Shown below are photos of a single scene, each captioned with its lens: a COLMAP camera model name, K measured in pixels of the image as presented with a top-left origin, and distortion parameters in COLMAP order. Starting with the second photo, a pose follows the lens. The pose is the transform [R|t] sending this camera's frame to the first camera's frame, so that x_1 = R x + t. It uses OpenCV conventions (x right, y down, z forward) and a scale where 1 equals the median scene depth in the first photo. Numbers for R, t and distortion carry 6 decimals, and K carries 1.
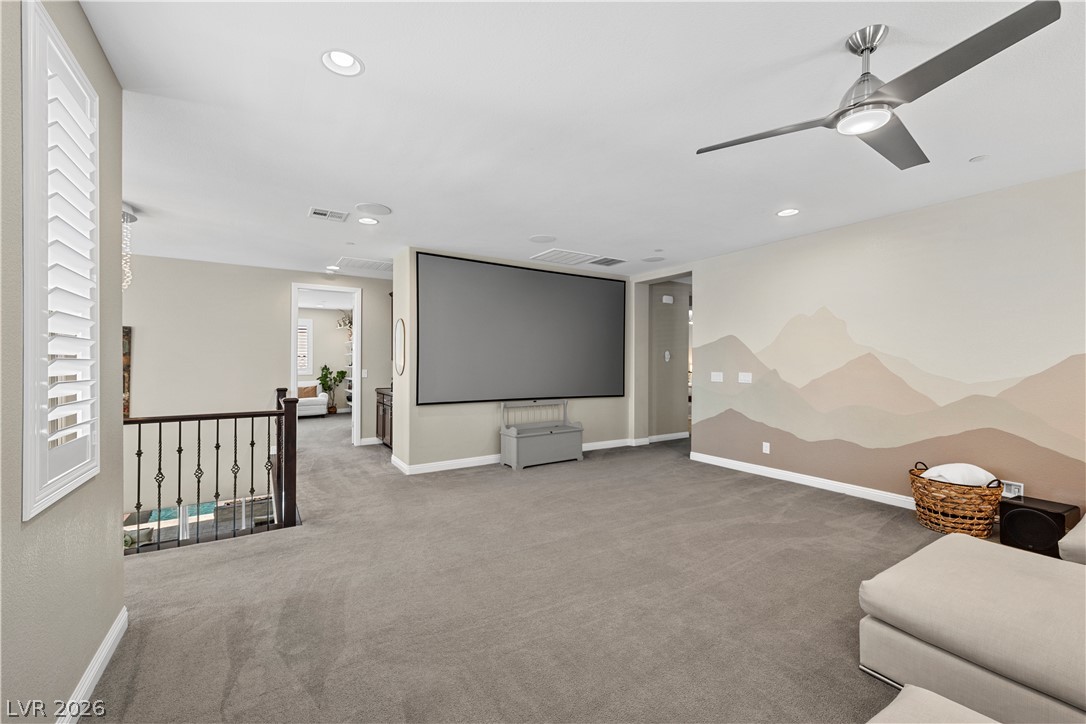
lens RADIAL K [[455.1, 0, 543.1], [0, 455.1, 356.2], [0, 0, 1]] dist [0.008220, -0.001023]
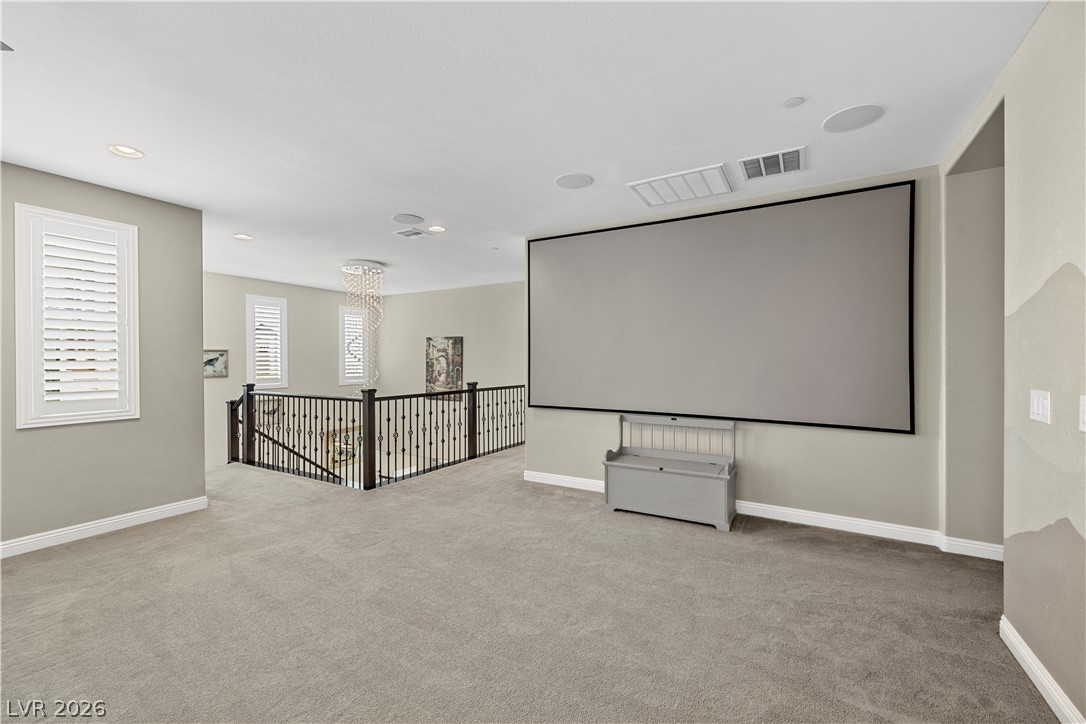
lens RADIAL K [[455.1, 0, 542.2], [0, 455.1, 355.8], [0, 0, 1]] dist [0.008220, -0.001023]
pose [[0.456689, -0.008436, -0.889586, 0.561319], [0.008045, 0.999953, -0.005353, 0.010302], [0.889590, -0.004712, 0.456735, 0.609197]]
